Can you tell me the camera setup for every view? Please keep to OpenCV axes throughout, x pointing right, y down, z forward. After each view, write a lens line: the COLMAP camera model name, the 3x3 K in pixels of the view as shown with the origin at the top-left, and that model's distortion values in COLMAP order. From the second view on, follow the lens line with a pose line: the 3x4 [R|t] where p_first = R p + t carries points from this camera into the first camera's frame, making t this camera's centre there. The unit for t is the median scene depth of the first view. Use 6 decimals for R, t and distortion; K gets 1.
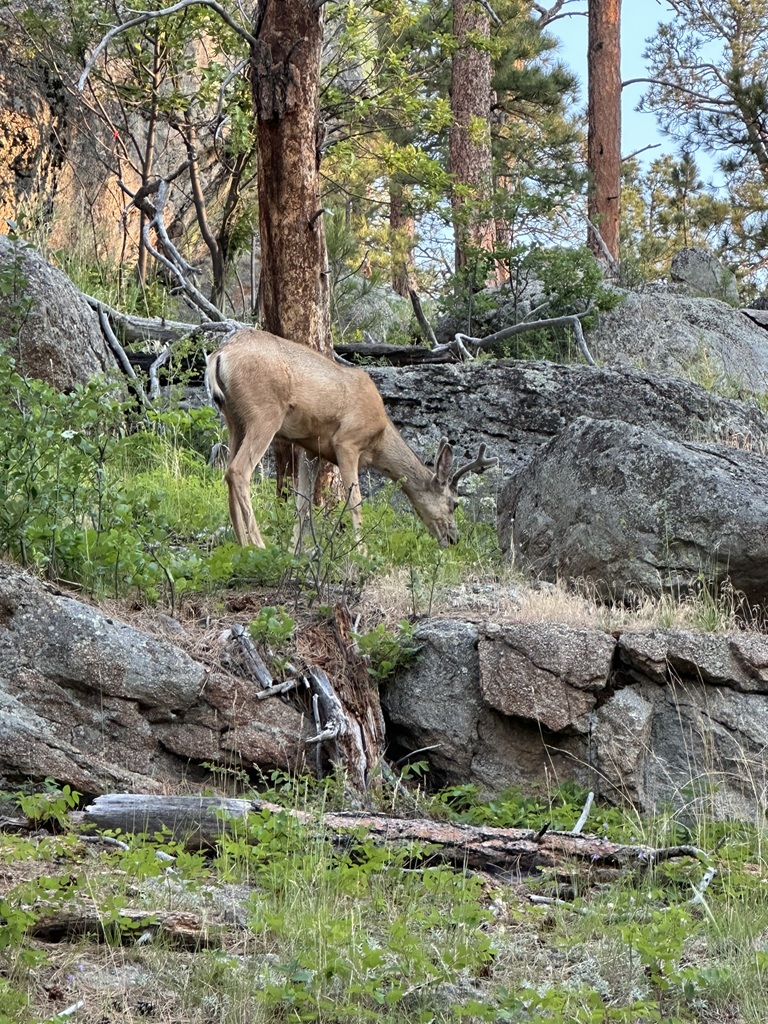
lens RADIAL K [[4106.1, 0, 384.0], [0, 4106.1, 512.0], [0, 0, 1]] dist [-0.712650, 25.666138]
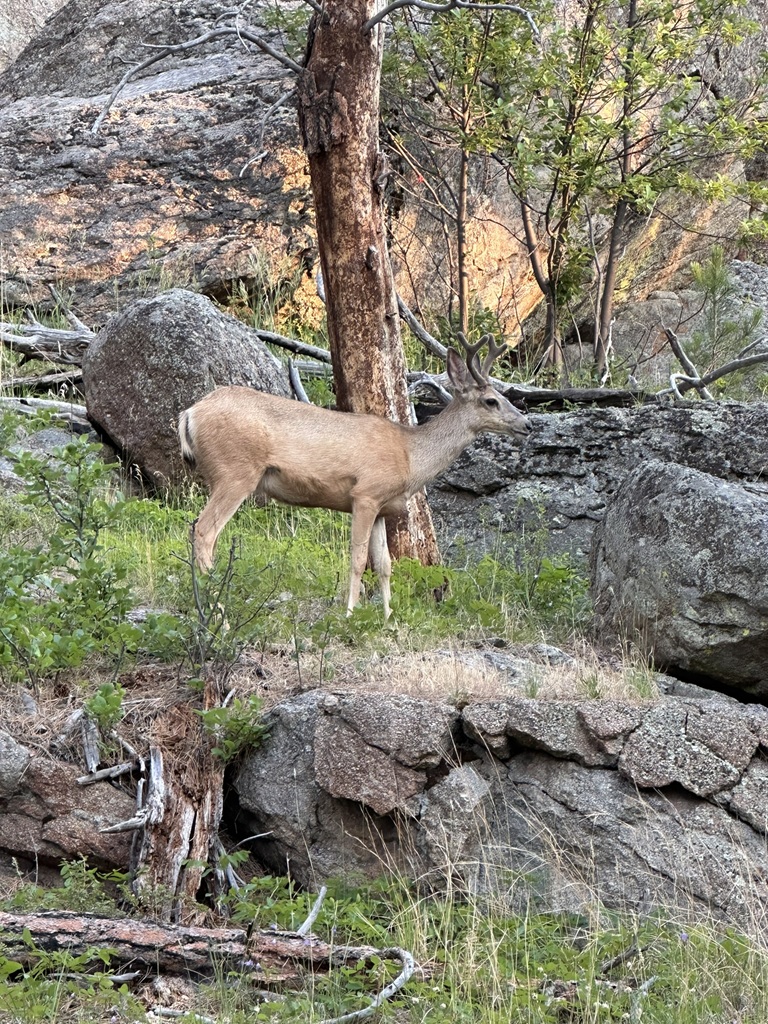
lens RADIAL K [[4106.1, 0, 384.0], [0, 4106.1, 512.0], [0, 0, 1]] dist [-0.712650, 25.666138]
pose [[0.972893, -0.035333, -0.228540, 0.206507], [0.032112, 0.999326, -0.017798, 0.002621], [0.229015, 0.009976, 0.973372, 0.105259]]
